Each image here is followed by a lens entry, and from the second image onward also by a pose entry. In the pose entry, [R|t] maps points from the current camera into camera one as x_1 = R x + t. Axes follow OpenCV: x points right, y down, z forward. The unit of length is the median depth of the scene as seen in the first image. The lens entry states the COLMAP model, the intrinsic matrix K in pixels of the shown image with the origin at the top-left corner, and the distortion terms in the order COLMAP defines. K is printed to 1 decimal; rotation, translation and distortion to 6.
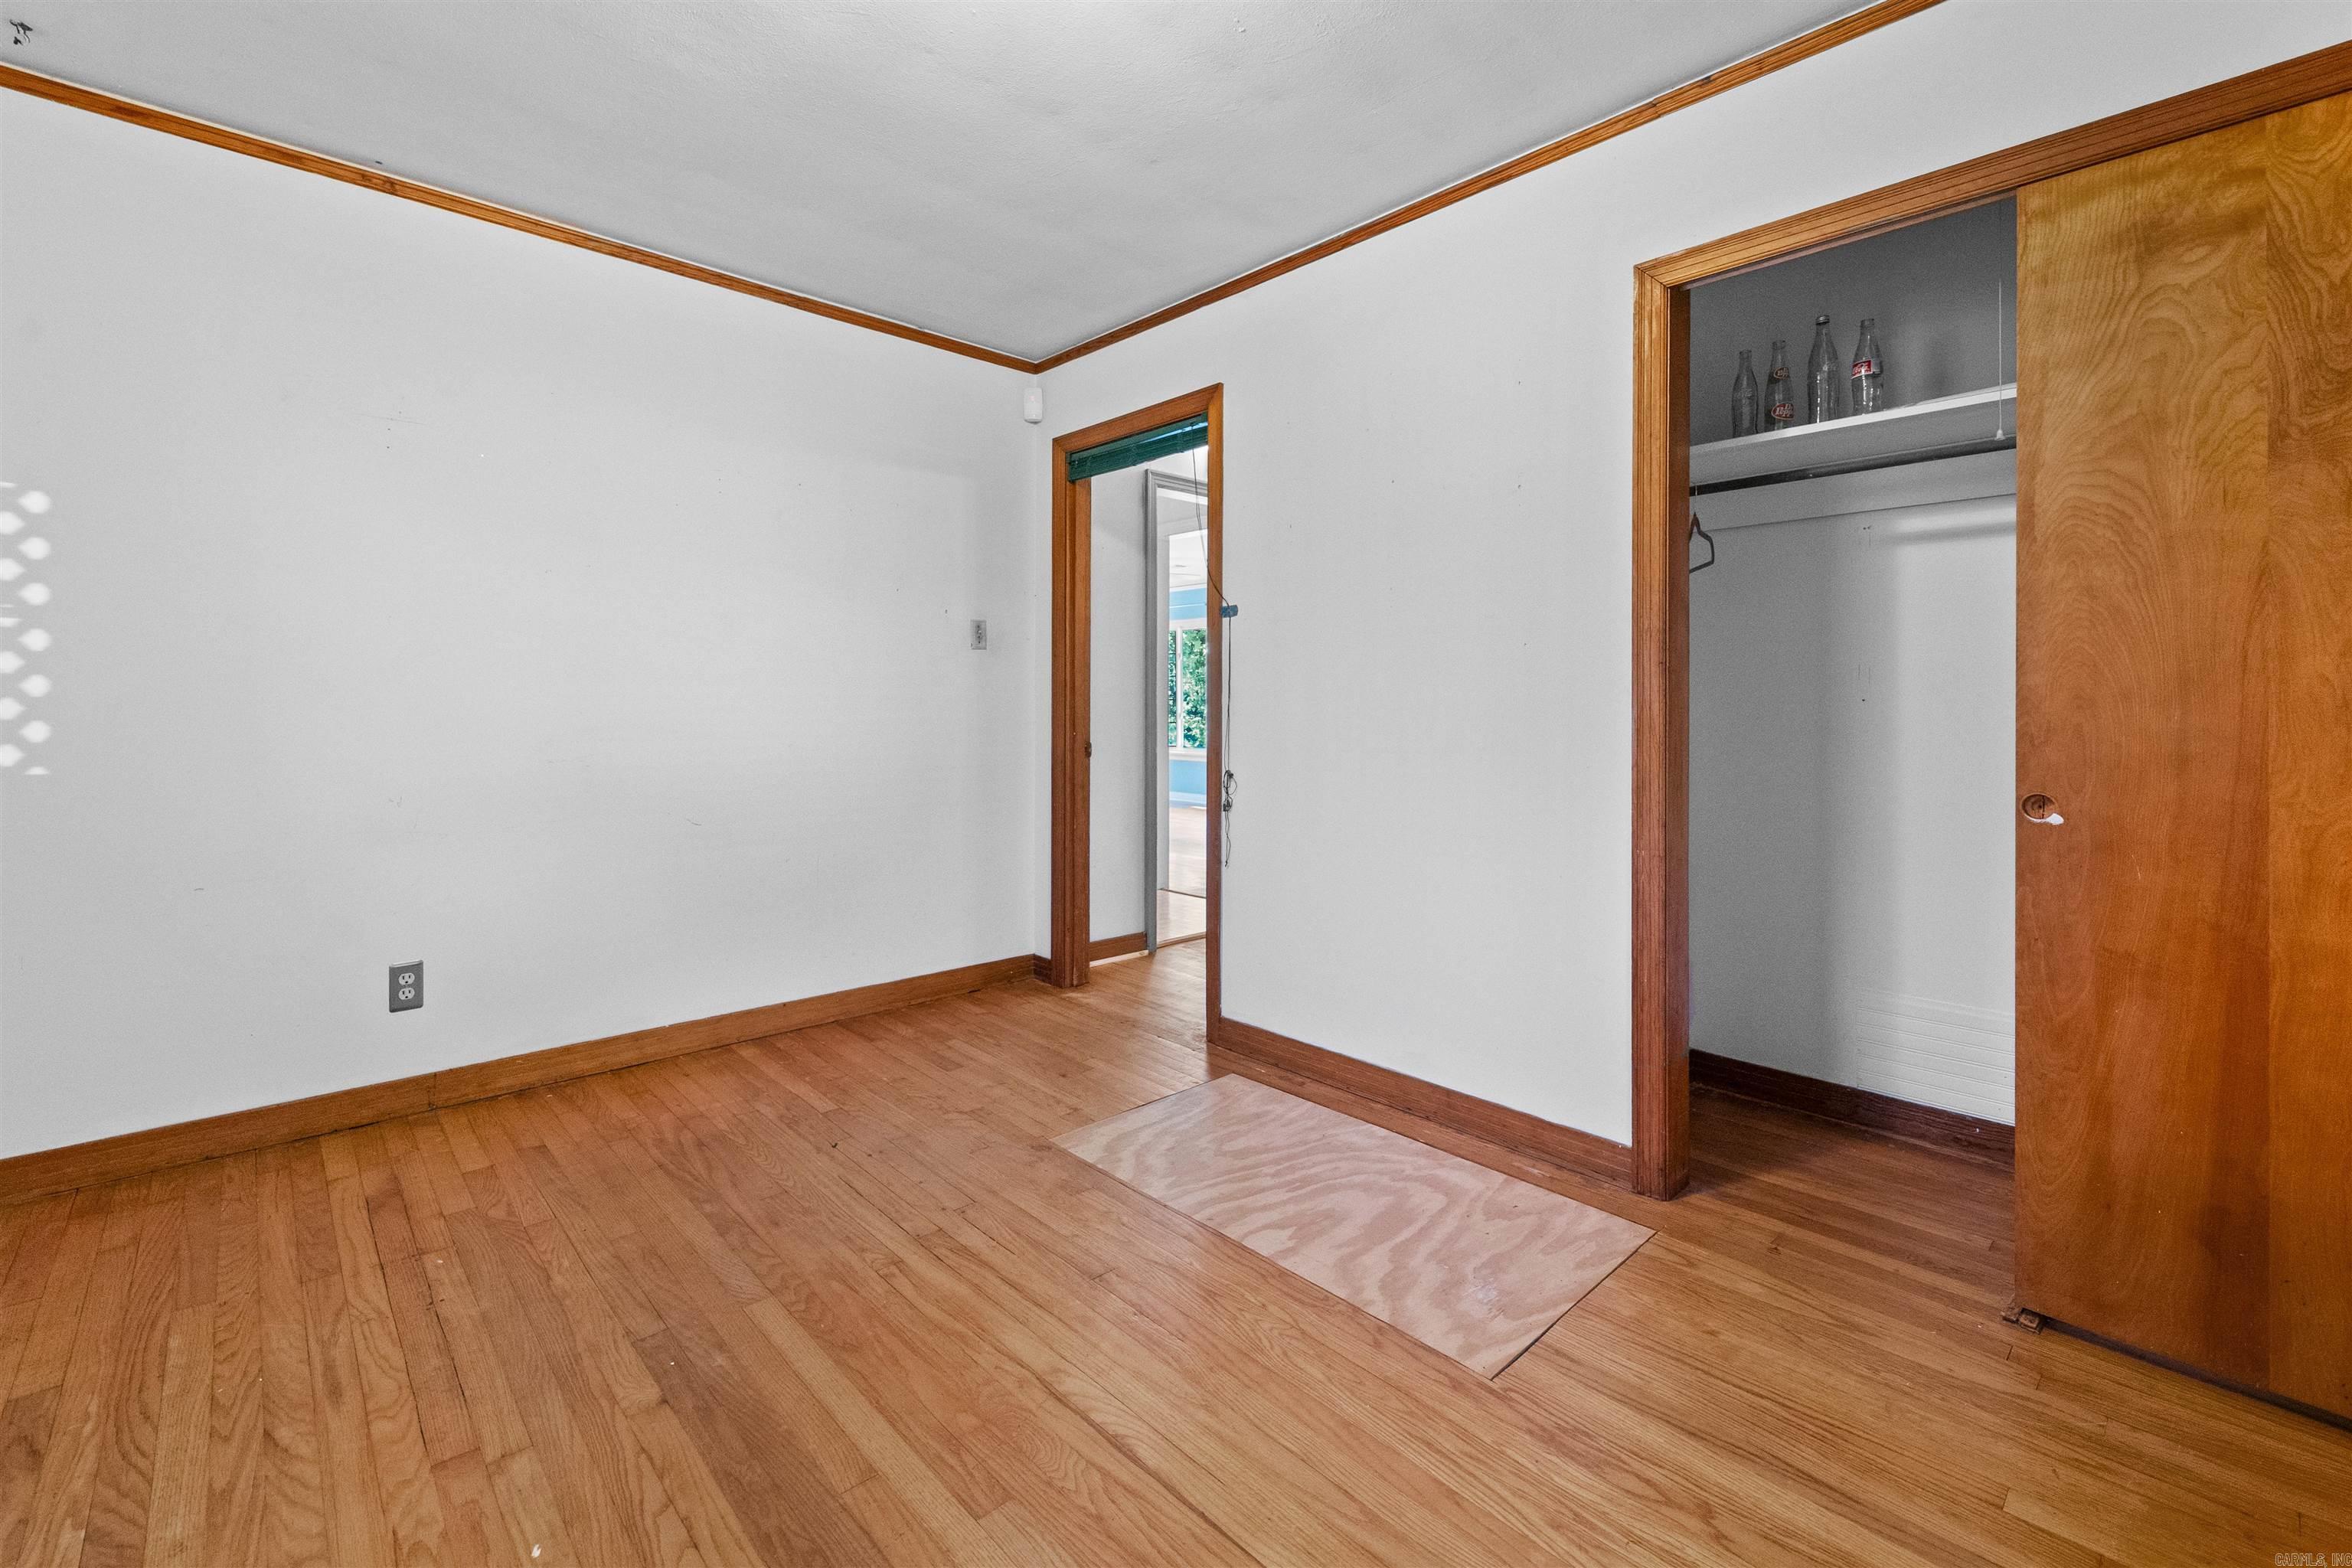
lens RADIAL K [[993.4, 0, 1168.6], [0, 993.4, 714.7], [0, 0, 1]] dist [-0.001392, -0.000473]
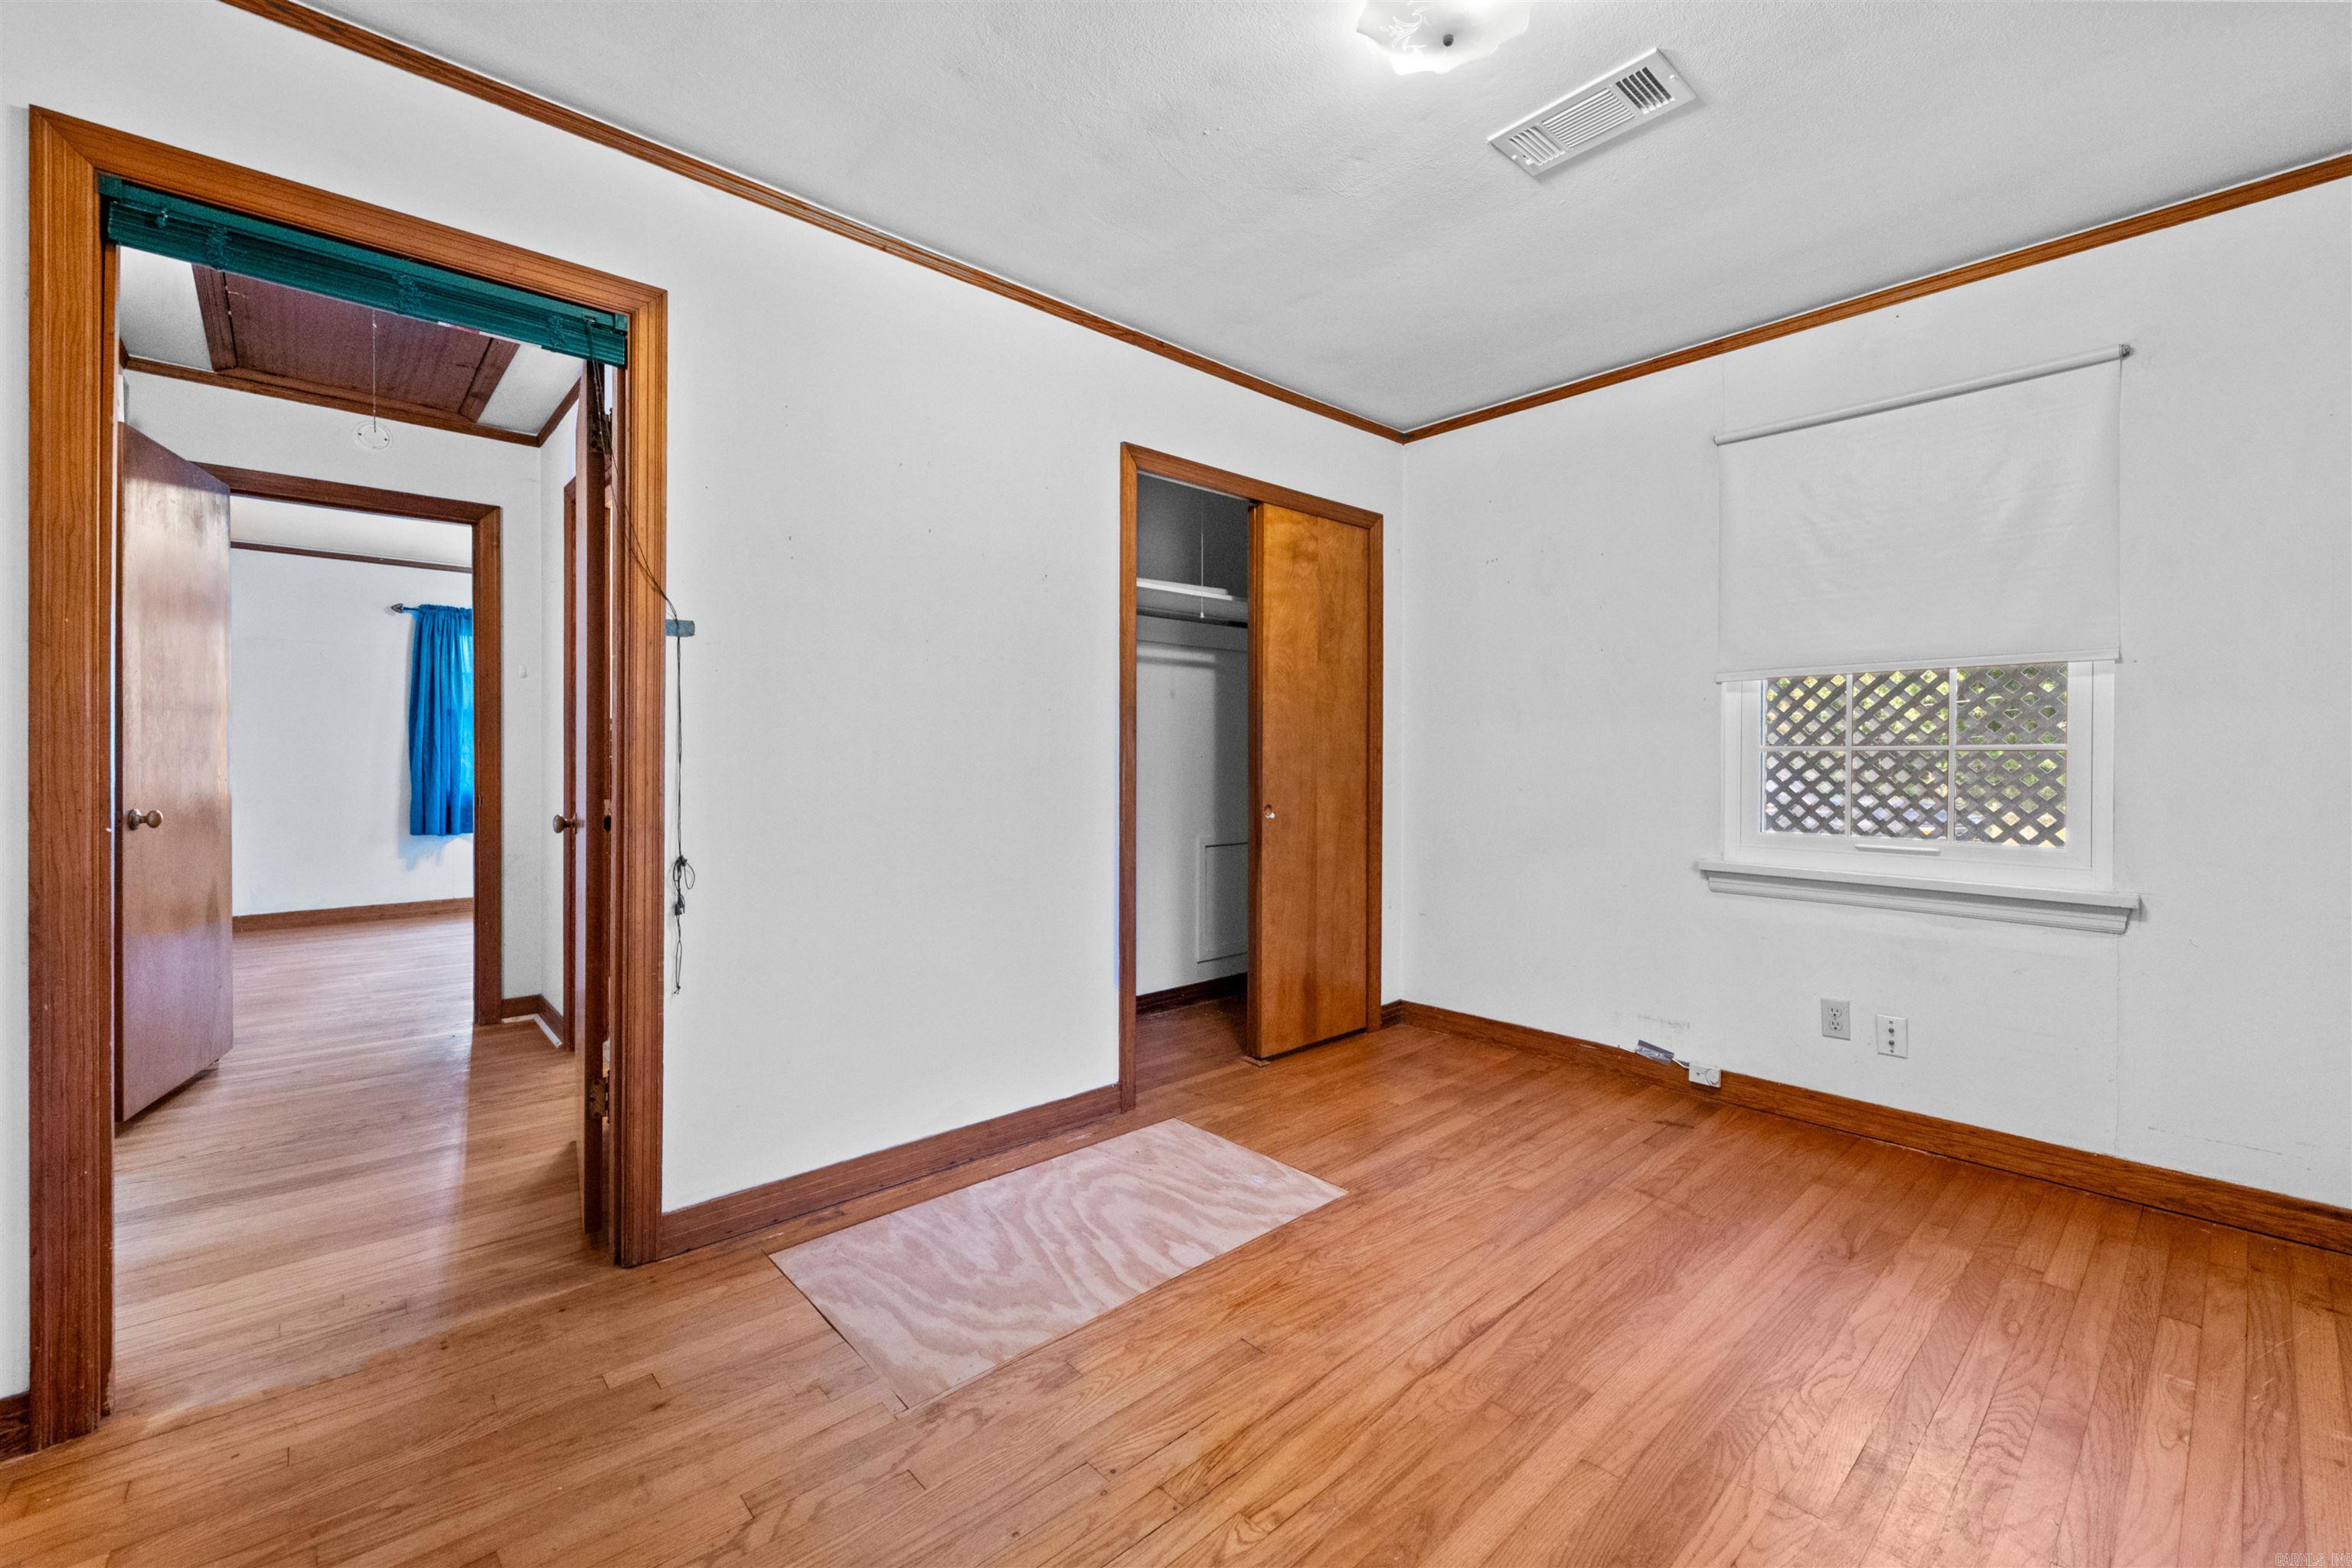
lens RADIAL K [[957.2, 0, 1181.7], [0, 957.2, 761.1], [0, 0, 1]] dist [0.000765, -0.000307]
pose [[0.013471, -0.008794, 0.999871, -0.937227], [0.006354, 0.999942, 0.008709, -0.021470], [-0.999889, 0.006236, 0.013526, 0.980608]]
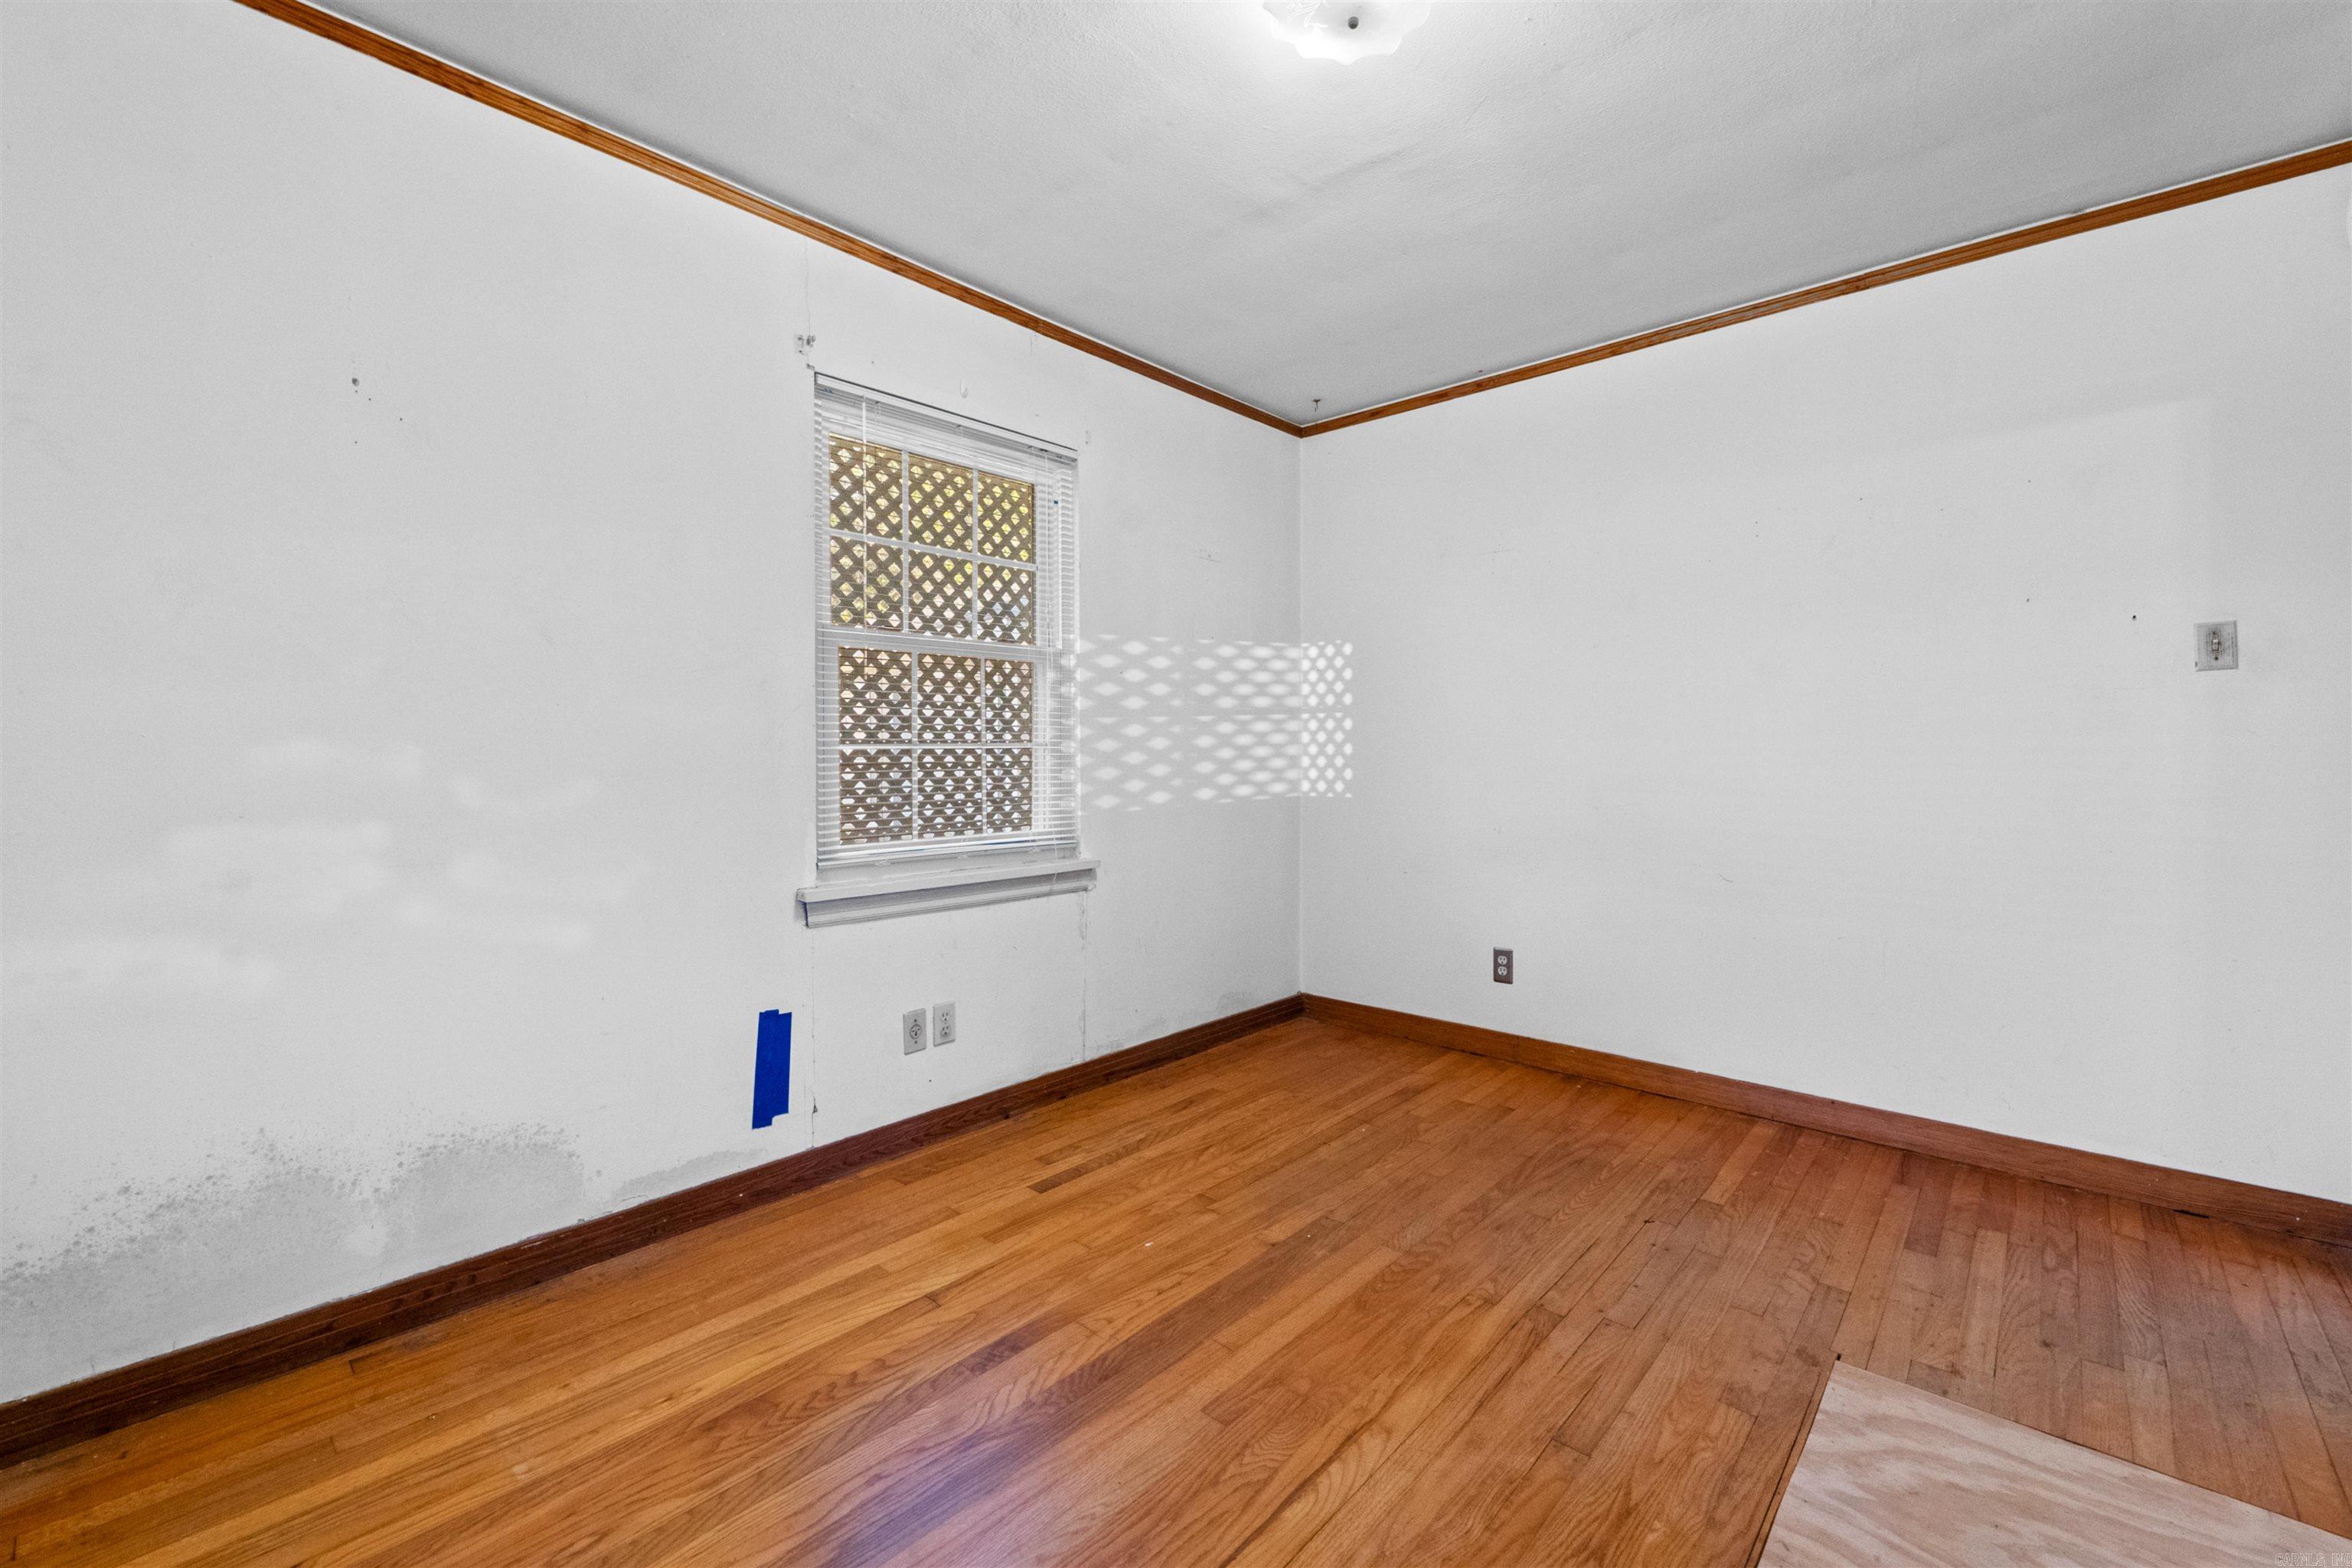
lens RADIAL K [[970.0, 0, 1176.0], [0, 970.0, 784.0], [0, 0, 1]] dist [0.001121, -0.000340]
pose [[0.081312, 0.029295, -0.996258, 0.655462], [-0.006717, 0.999561, 0.028844, -0.014470], [0.996666, 0.004347, 0.081473, 0.558916]]
